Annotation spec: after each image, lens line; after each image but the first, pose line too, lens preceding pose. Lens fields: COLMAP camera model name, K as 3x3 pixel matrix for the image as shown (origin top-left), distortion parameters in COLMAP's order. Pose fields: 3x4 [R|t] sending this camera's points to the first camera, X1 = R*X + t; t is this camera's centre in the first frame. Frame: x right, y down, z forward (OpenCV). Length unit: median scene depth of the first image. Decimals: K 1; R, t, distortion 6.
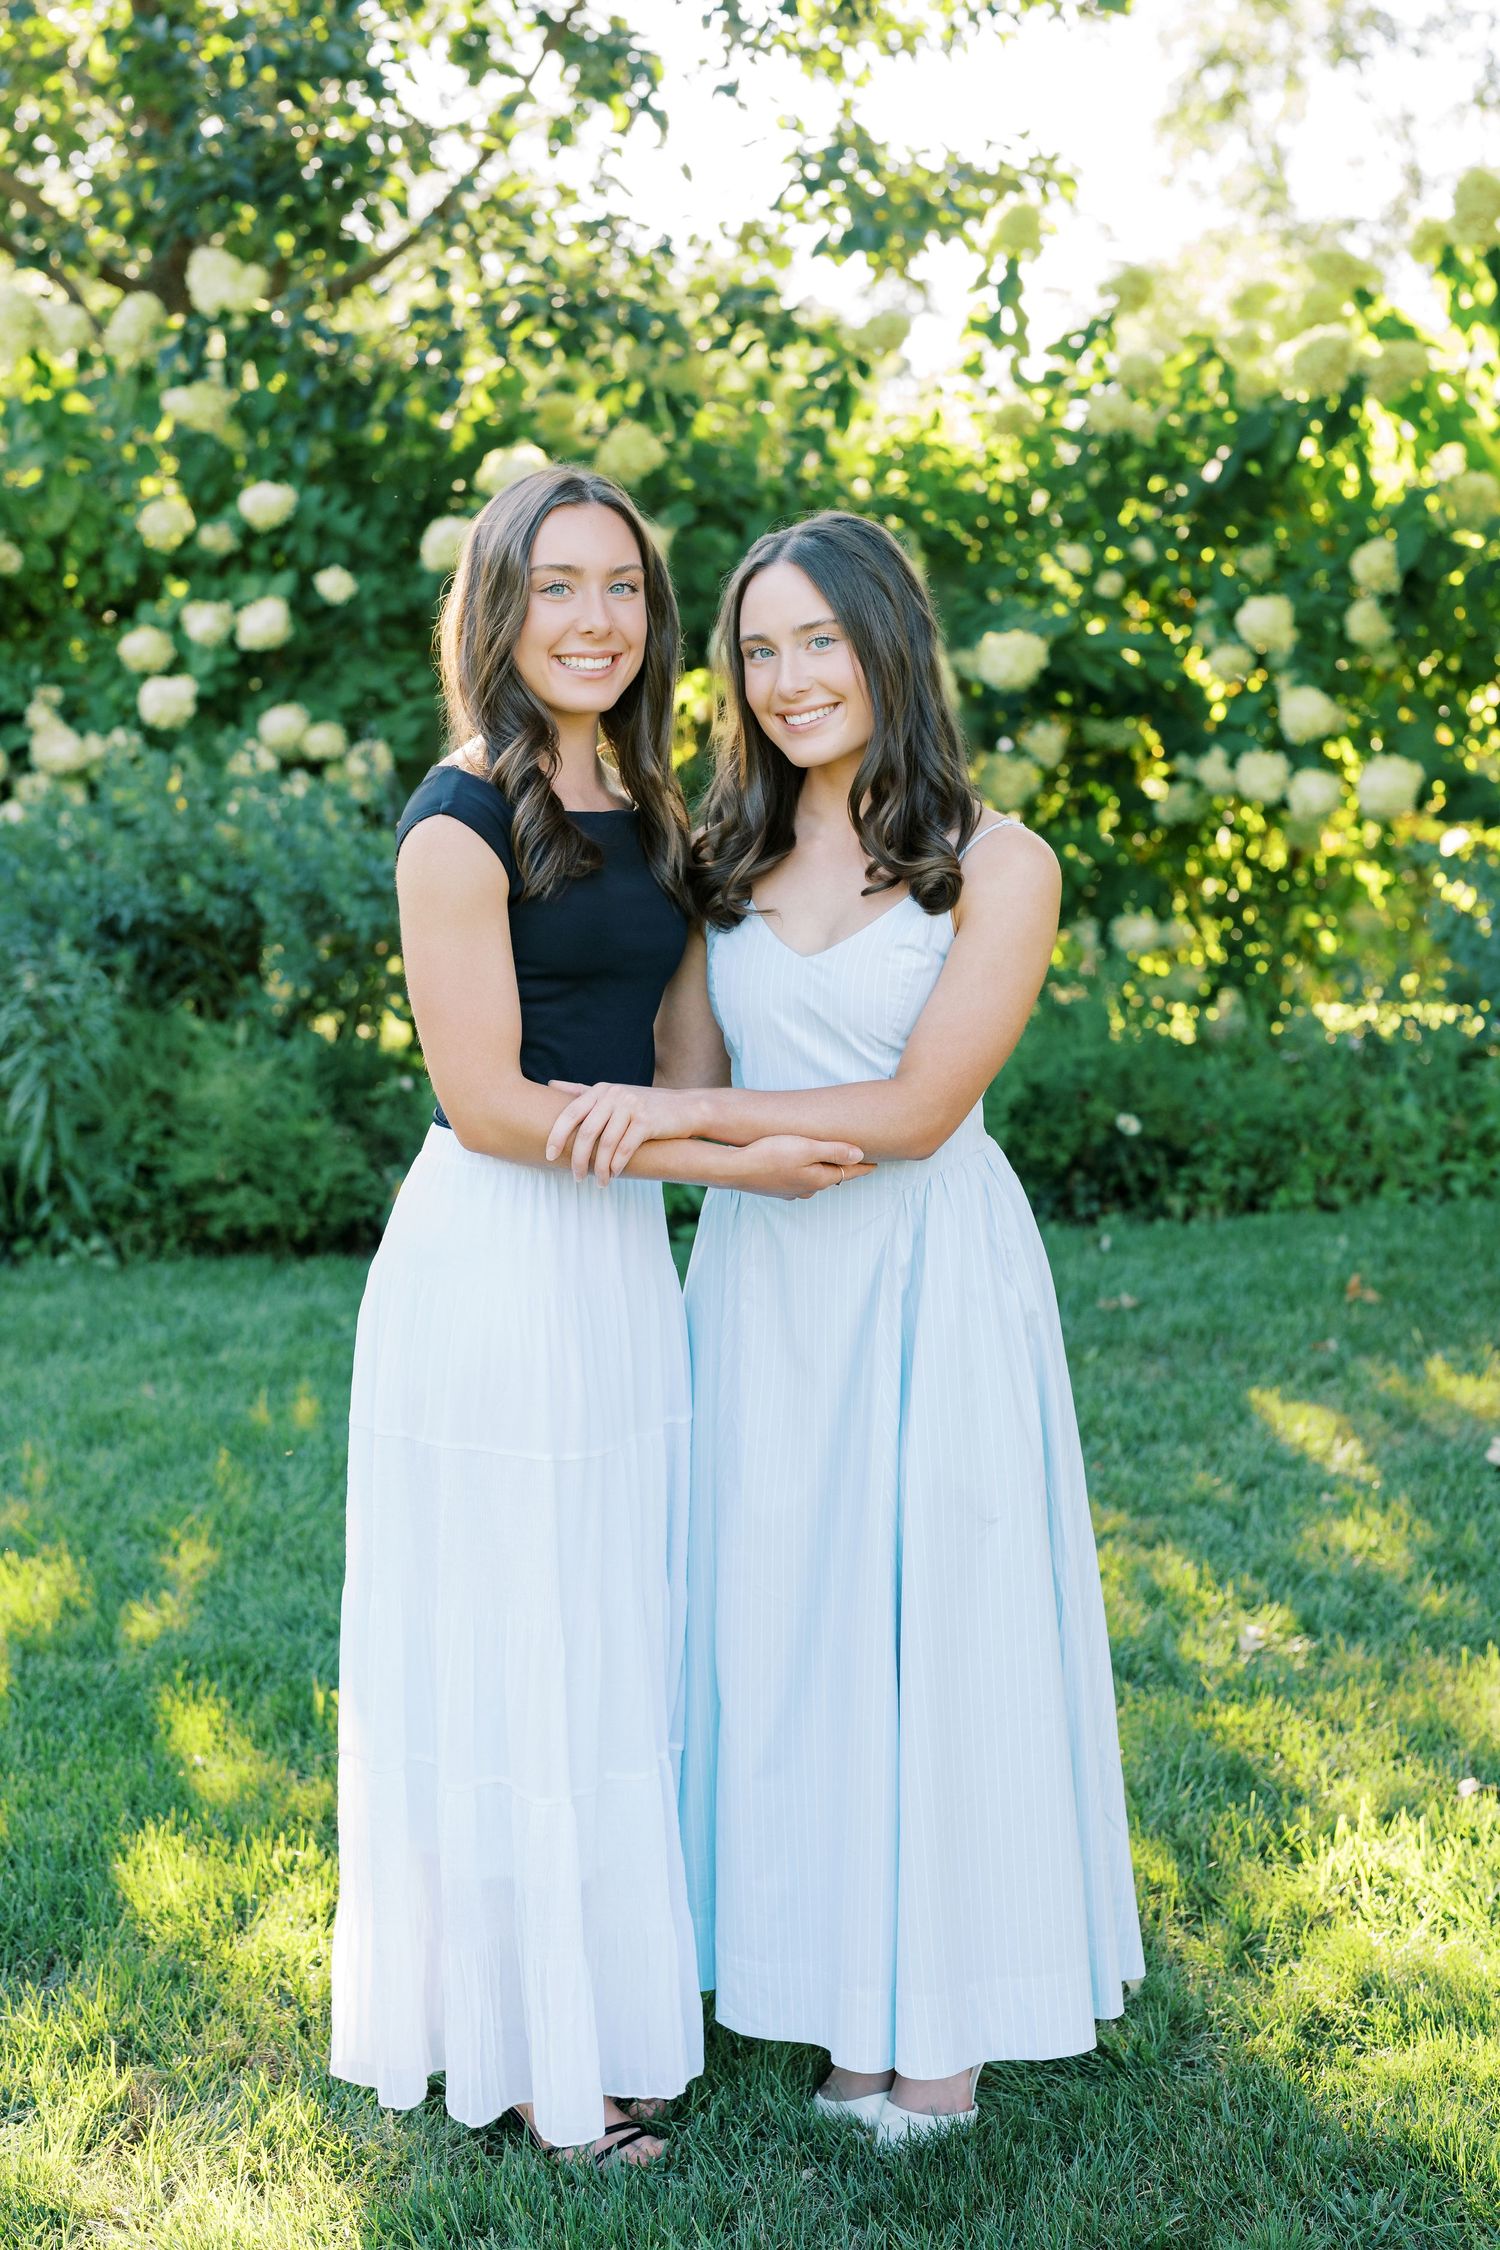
lens RADIAL K [[3160.5, 0, 770.7], [0, 3160.5, 1126.2], [0, 0, 1]] dist [-0.010395, 0.000000]
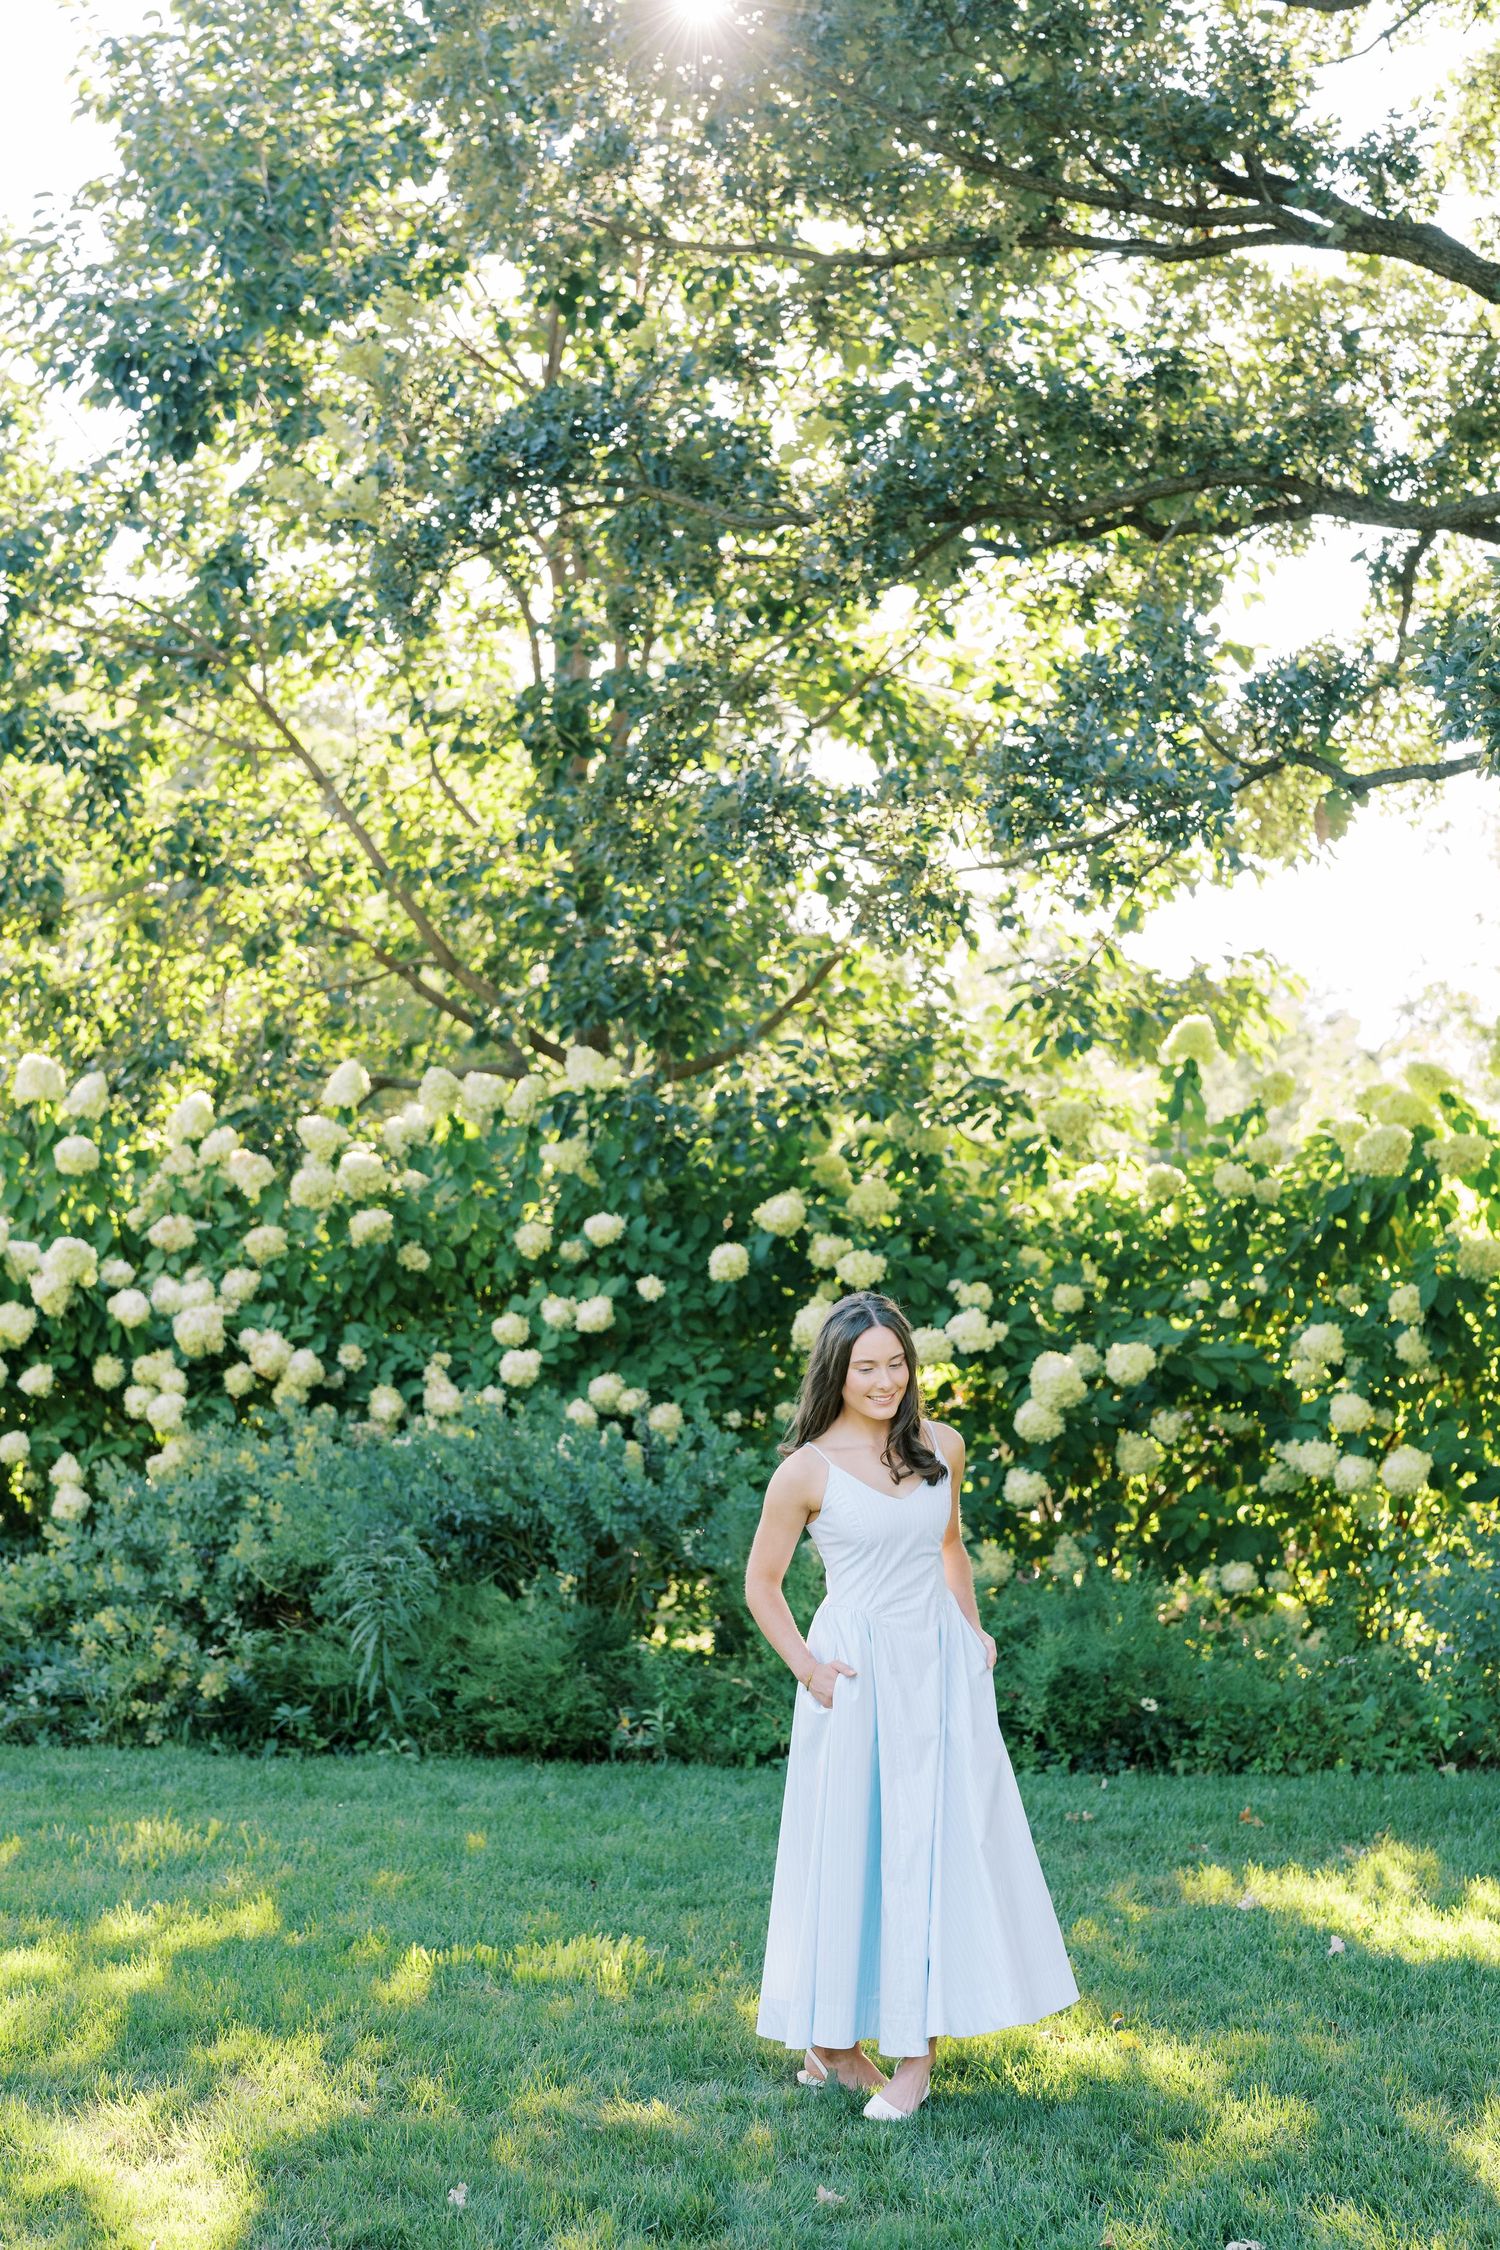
lens RADIAL K [[3160.5, 0, 777.5], [0, 3160.5, 1125.2], [0, 0, 1]] dist [-0.010395, 0.000000]
pose [[0.984097, 0.028234, -0.175372, 0.152413], [-0.065138, 0.975869, -0.208414, 0.040578], [0.165256, 0.216523, 0.962189, -0.317355]]
